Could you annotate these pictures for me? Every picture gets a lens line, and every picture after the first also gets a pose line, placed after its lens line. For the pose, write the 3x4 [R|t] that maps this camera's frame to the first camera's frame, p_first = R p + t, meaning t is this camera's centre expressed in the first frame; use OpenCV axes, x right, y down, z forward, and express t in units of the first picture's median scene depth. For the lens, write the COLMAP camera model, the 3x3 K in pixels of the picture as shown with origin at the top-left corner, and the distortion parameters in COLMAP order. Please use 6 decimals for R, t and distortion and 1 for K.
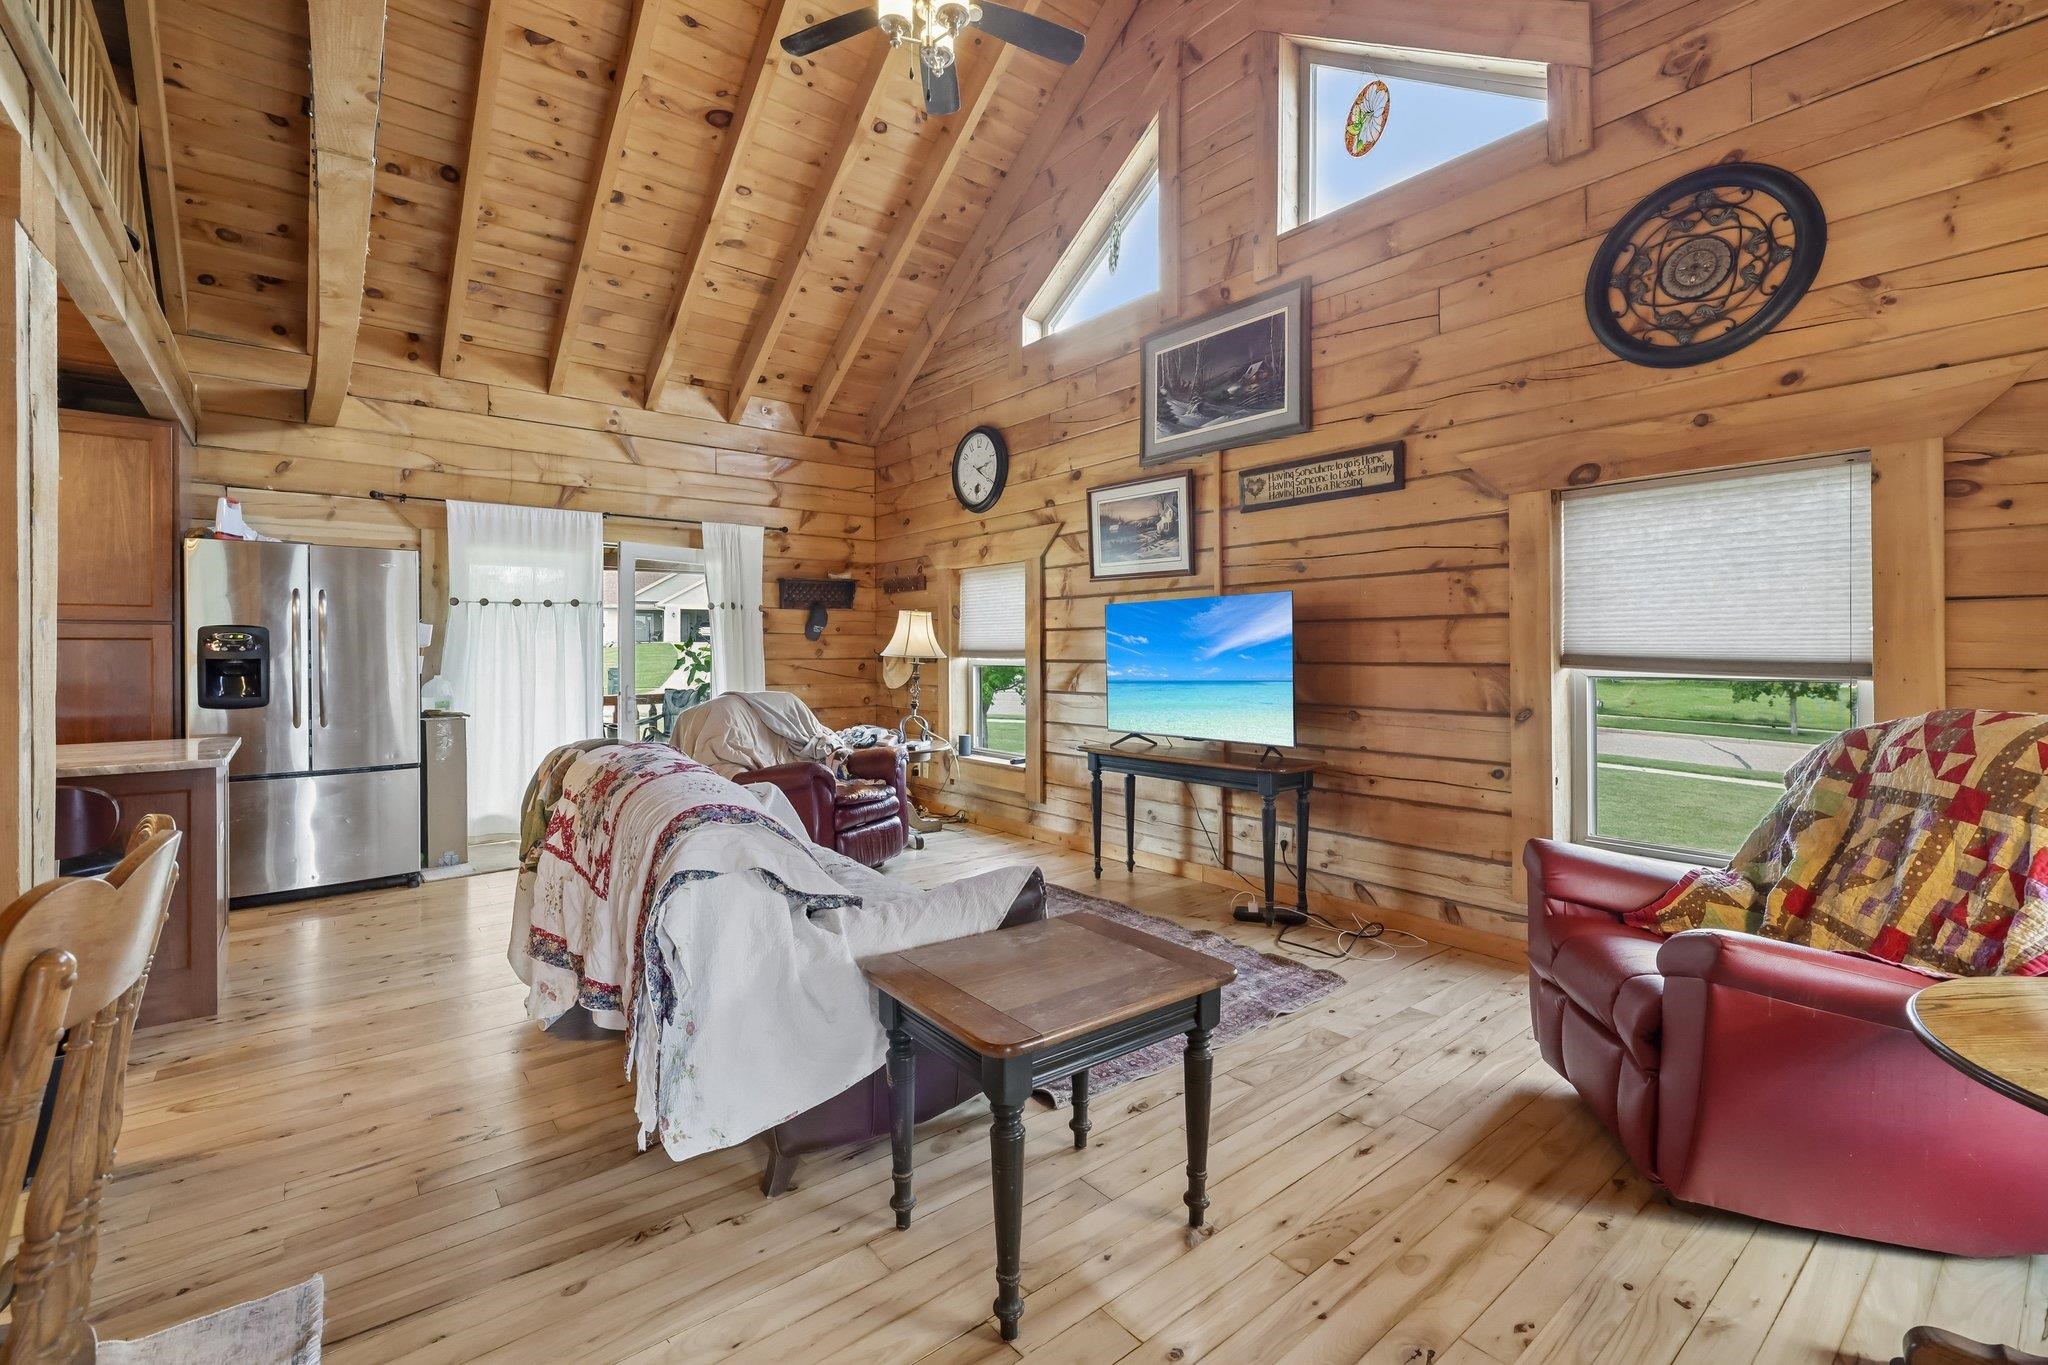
lens RADIAL K [[877.1, 0, 1011.9], [0, 877.1, 652.3], [0, 0, 1]] dist [-0.001646, 0.000714]
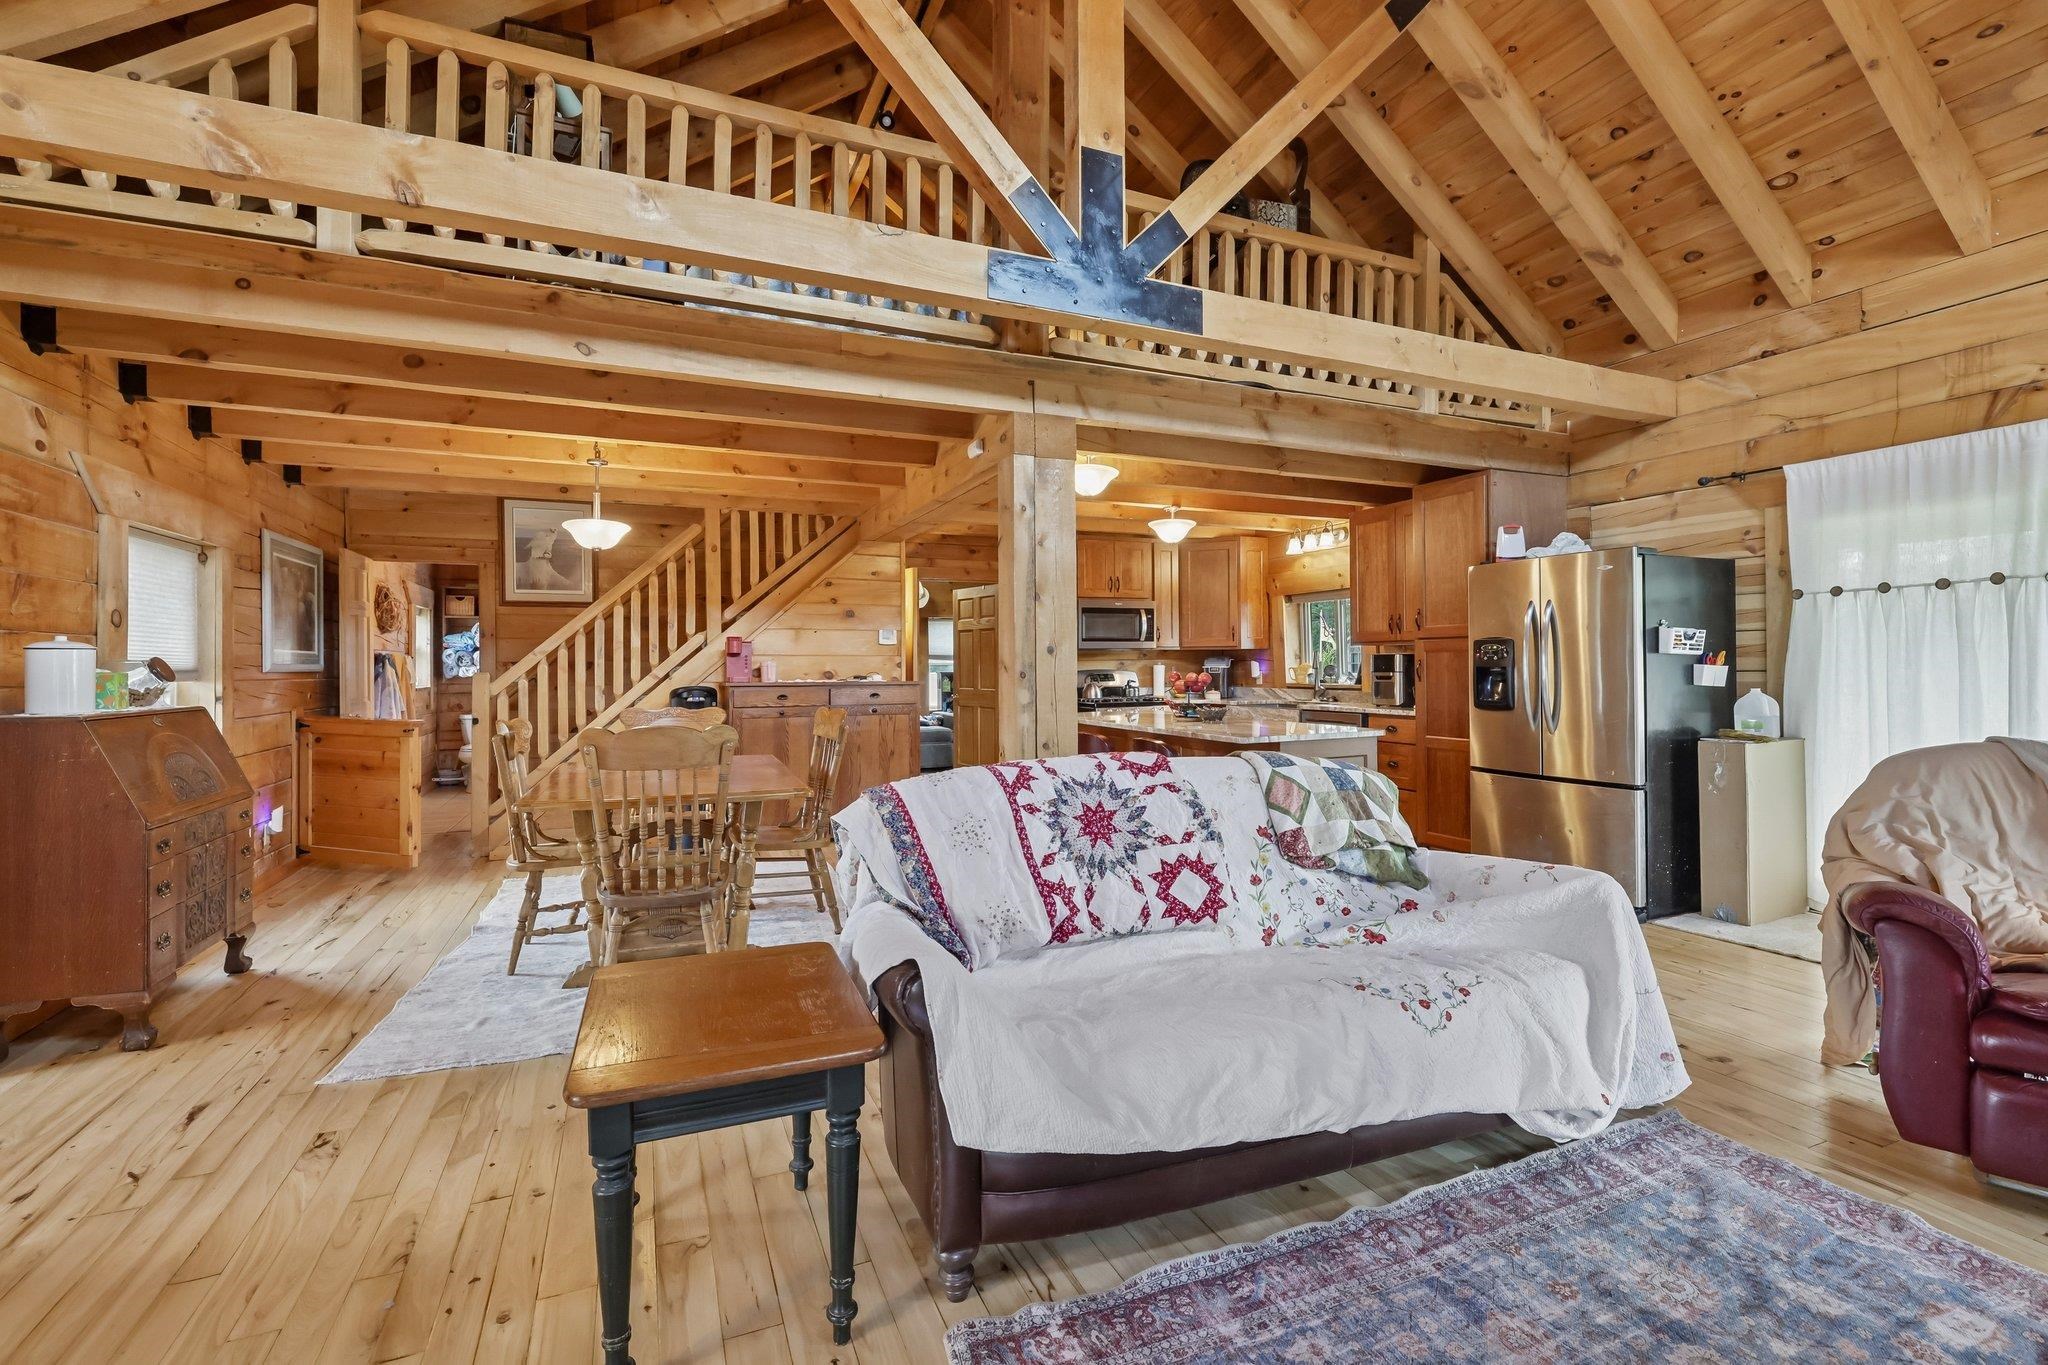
lens RADIAL K [[877.1, 0, 1012.3], [0, 877.1, 671.6], [0, 0, 1]] dist [-0.001646, 0.000714]
pose [[-0.264612, 0.011658, -0.964285, 0.379487], [0.006267, 0.999927, 0.010369, -0.002037], [0.964335, -0.003300, -0.264665, 0.681222]]
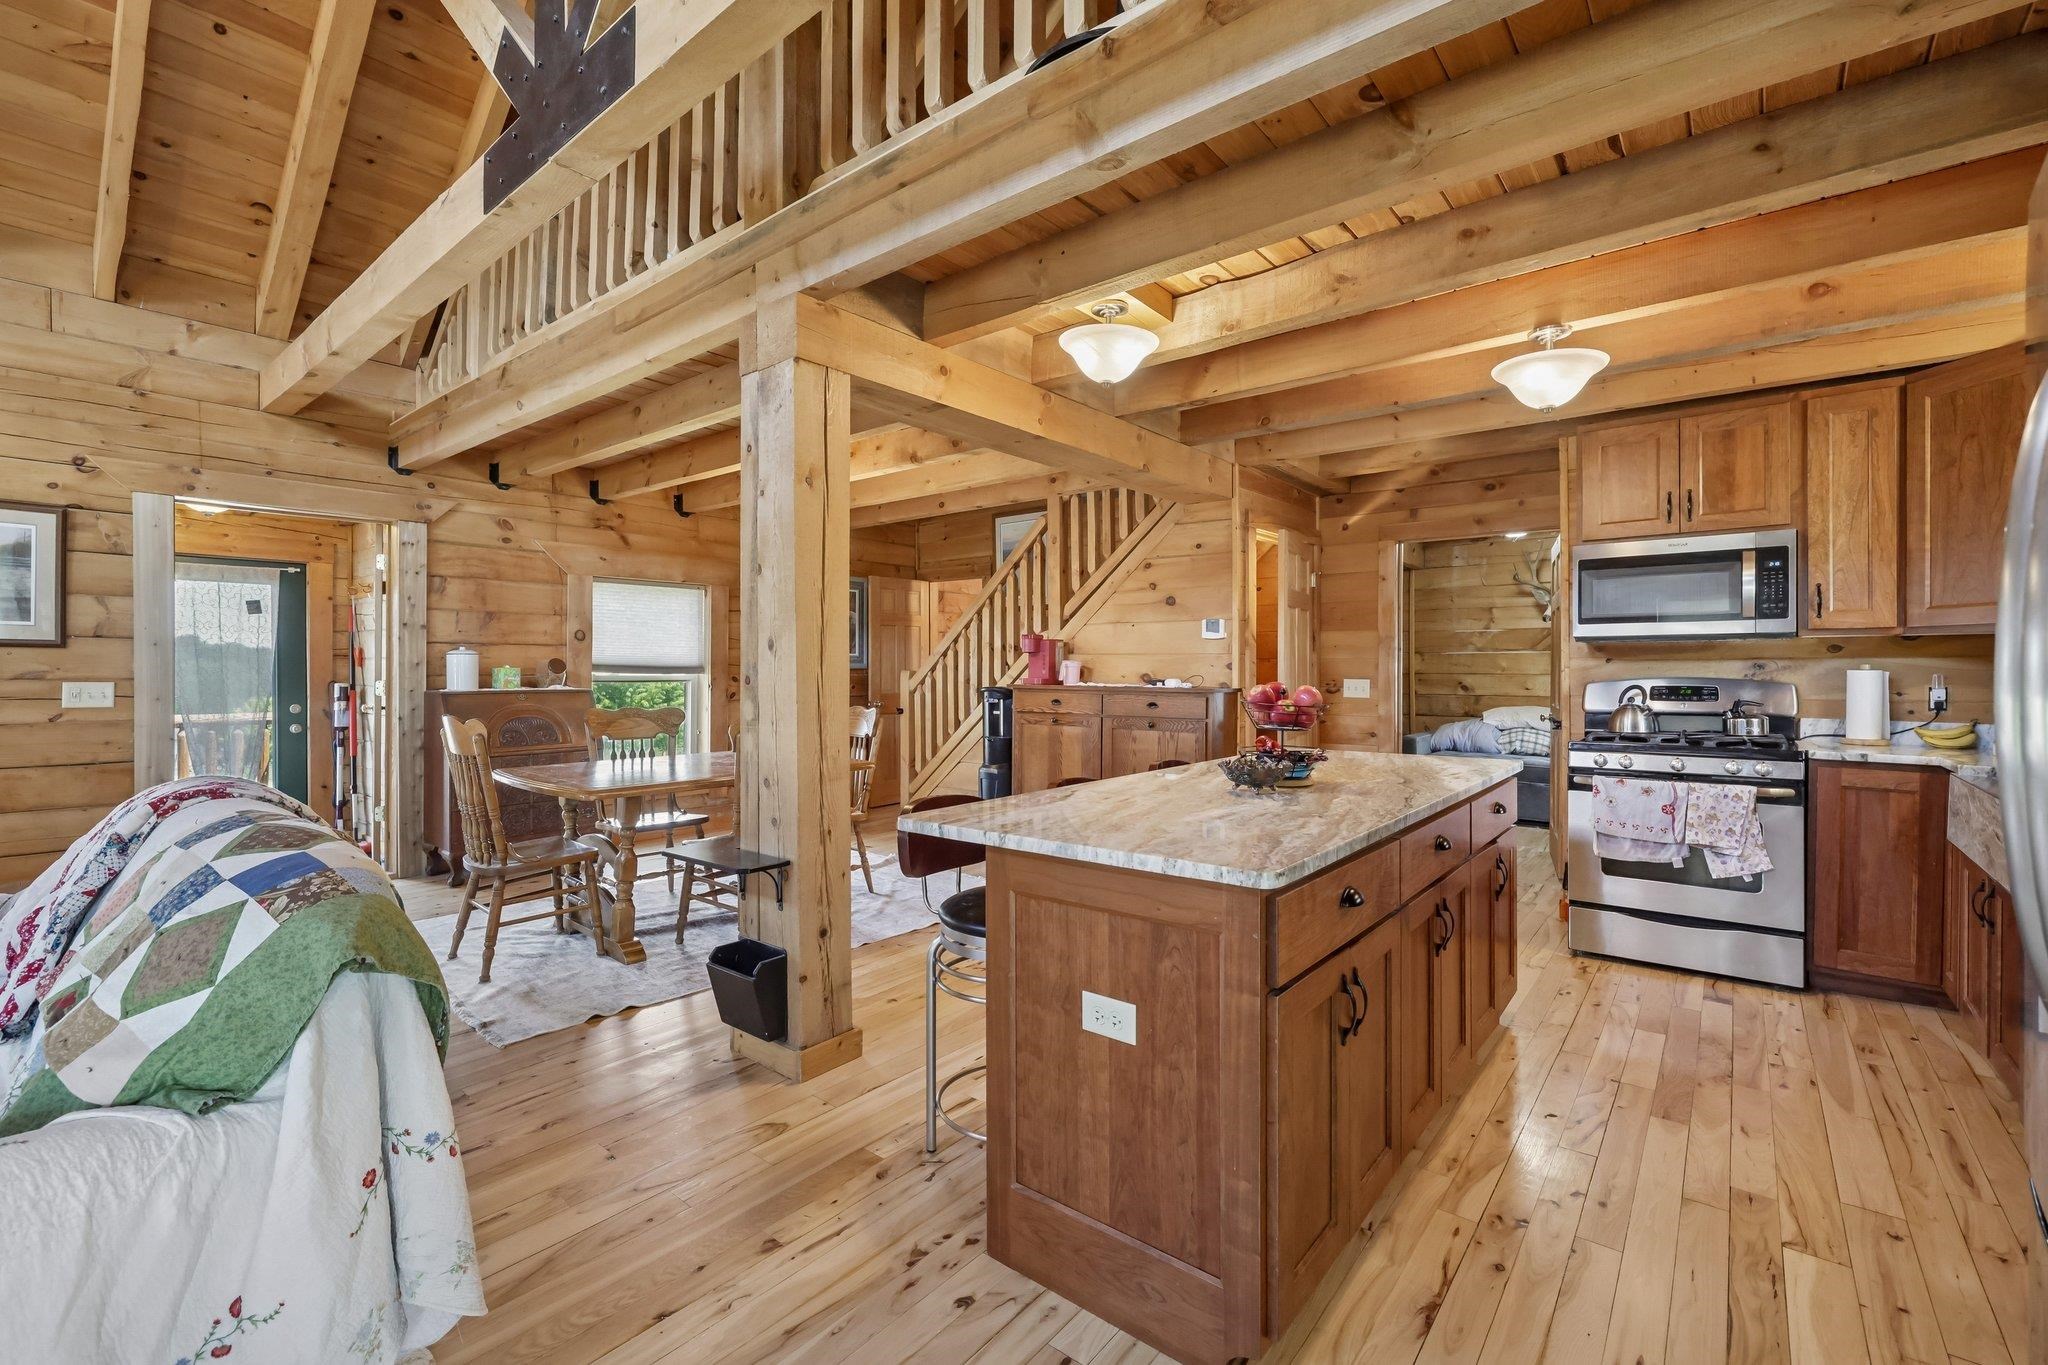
lens RADIAL K [[877.1, 0, 1019.7], [0, 877.1, 674.5], [0, 0, 1]] dist [-0.001646, 0.000714]
pose [[-0.977944, 0.003183, -0.208844, -0.571343], [0.001084, 0.999948, 0.010166, 0.000160], [0.208865, 0.009715, -0.977896, 1.141934]]
